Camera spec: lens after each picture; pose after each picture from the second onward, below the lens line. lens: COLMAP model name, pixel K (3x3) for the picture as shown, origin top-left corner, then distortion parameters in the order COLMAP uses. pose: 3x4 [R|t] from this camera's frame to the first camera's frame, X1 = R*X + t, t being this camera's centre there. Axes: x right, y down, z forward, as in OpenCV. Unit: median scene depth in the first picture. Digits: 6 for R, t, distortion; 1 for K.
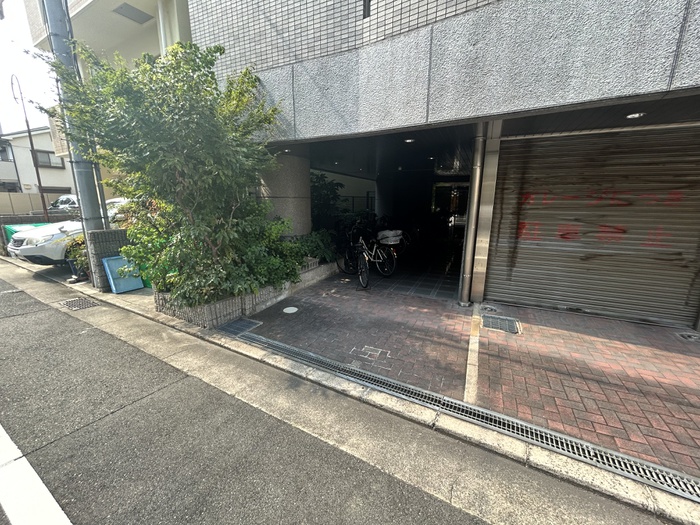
lens RADIAL K [[281.3, 0, 348.3], [0, 281.3, 264.3], [0, 0, 1]] dist [-0.001541, 0.000387]
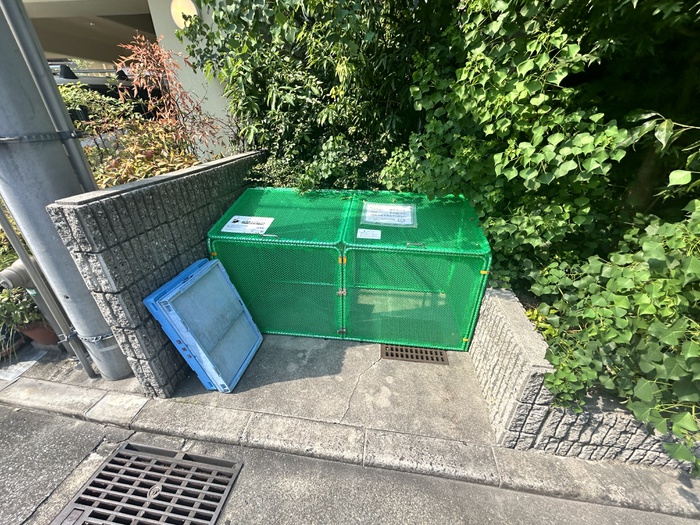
lens RADIAL K [[281.3, 0, 349.8], [0, 281.3, 262.8], [0, 0, 1]] dist [-0.001541, 0.000387]
pose [[0.933139, -0.170385, 0.316576, -0.824395], [0.079322, 0.956437, 0.280955, -0.121478], [-0.350656, -0.237059, 0.906004, 0.742577]]
